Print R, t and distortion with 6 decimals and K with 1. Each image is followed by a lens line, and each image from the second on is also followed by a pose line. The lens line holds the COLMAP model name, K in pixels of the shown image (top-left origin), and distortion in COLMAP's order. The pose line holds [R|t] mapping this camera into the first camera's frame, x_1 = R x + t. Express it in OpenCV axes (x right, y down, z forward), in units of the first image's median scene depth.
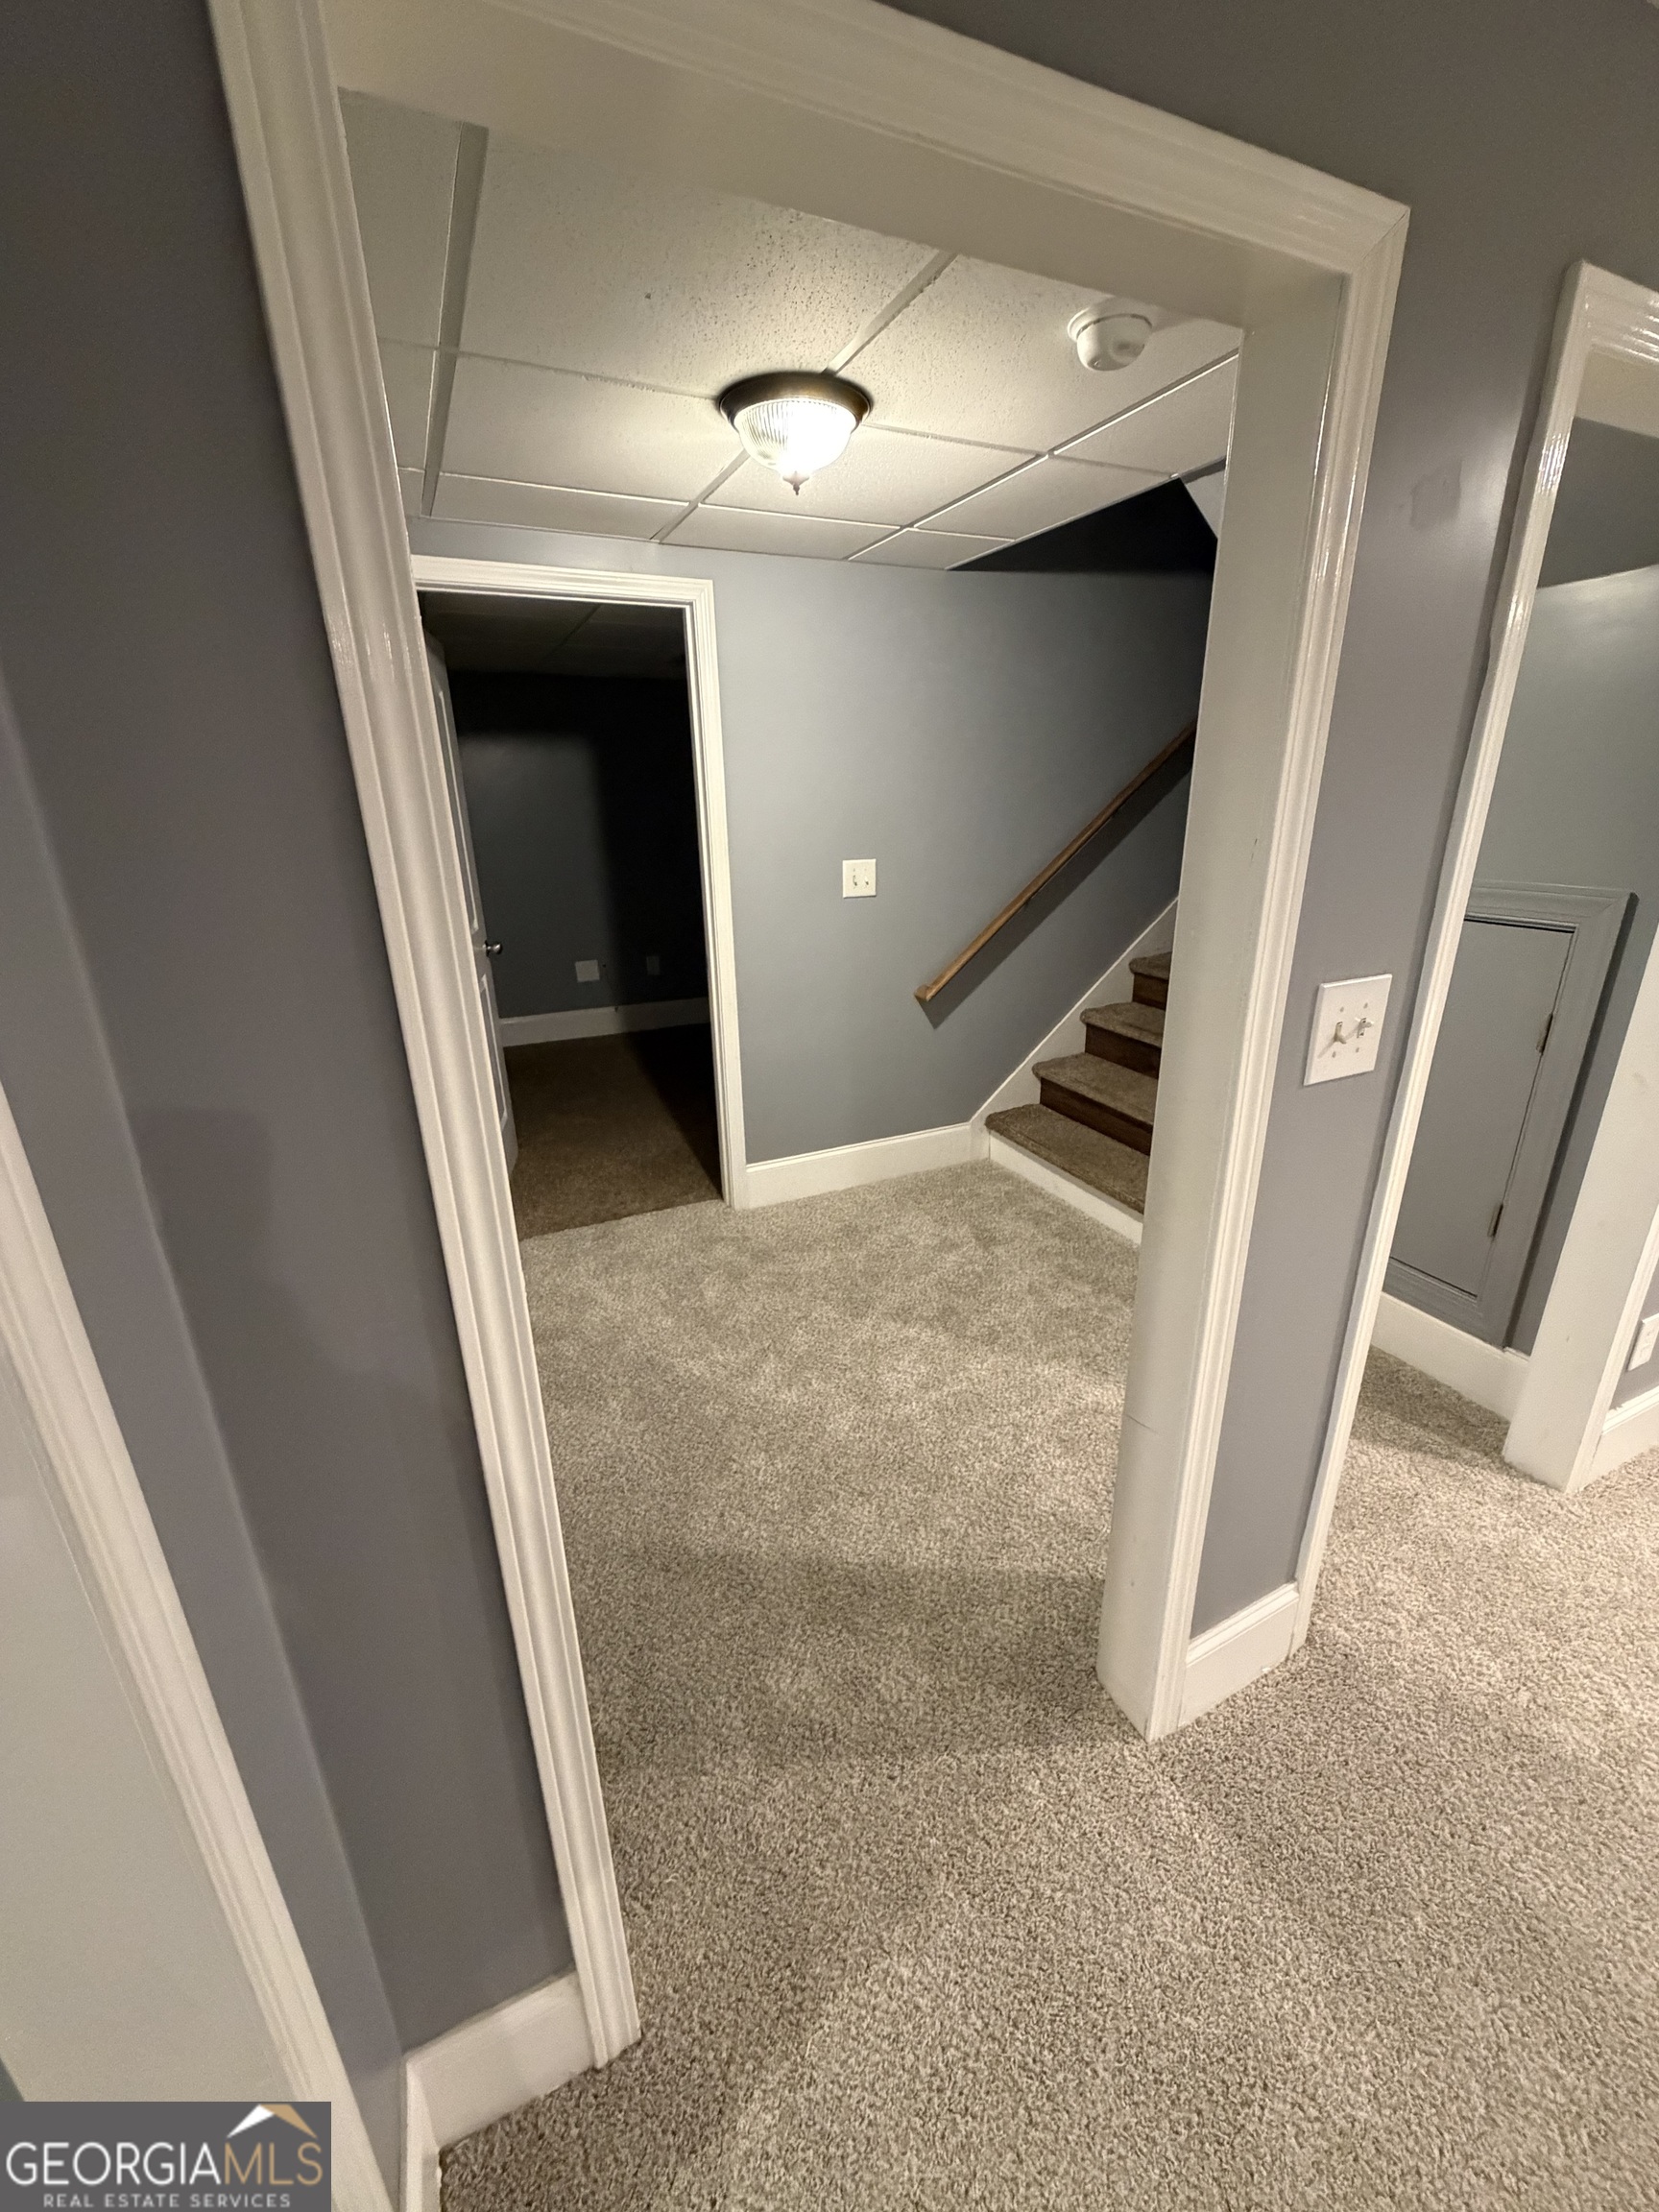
lens RADIAL K [[879.2, 0, 831.1], [0, 879.2, 1106.5], [0, 0, 1]] dist [0.000143, -0.000056]
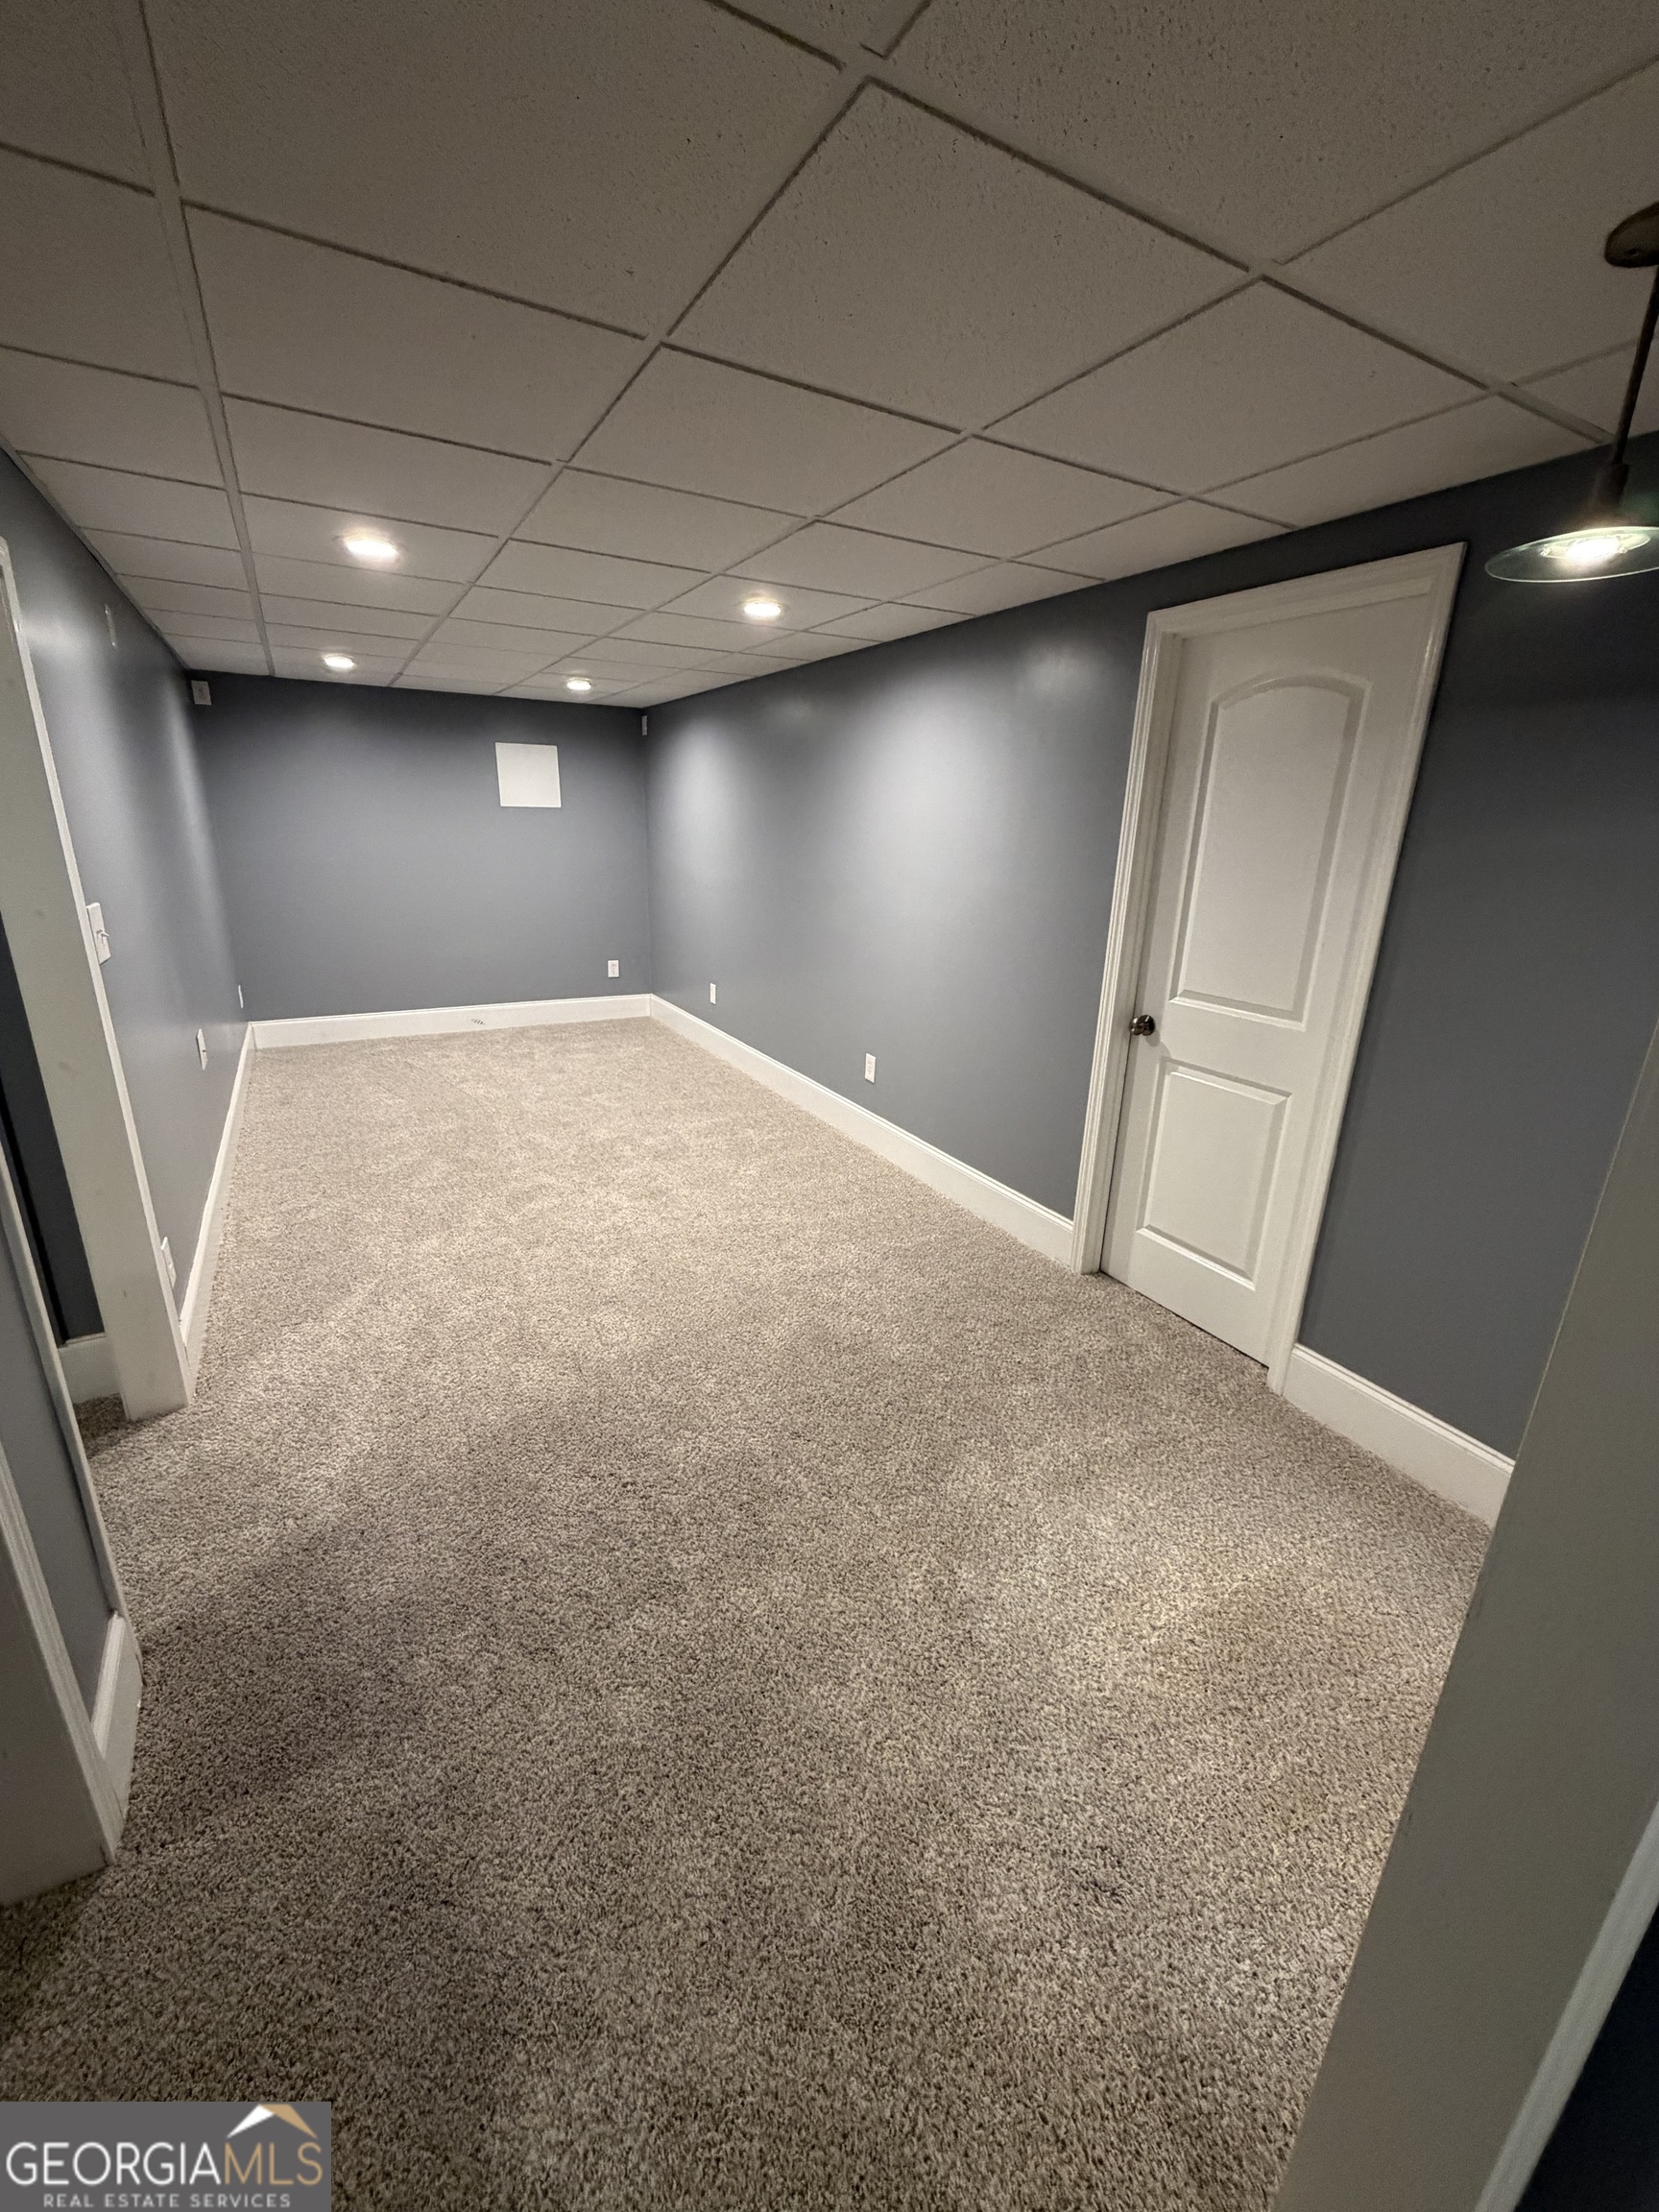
lens RADIAL K [[879.2, 0, 831.1], [0, 879.2, 1106.5], [0, 0, 1]] dist [0.000143, -0.000056]
pose [[-0.085867, -0.290745, 0.952940, -0.325401], [0.301606, 0.904008, 0.302992, -0.033195], [-0.949558, 0.313429, 0.010066, 0.040003]]
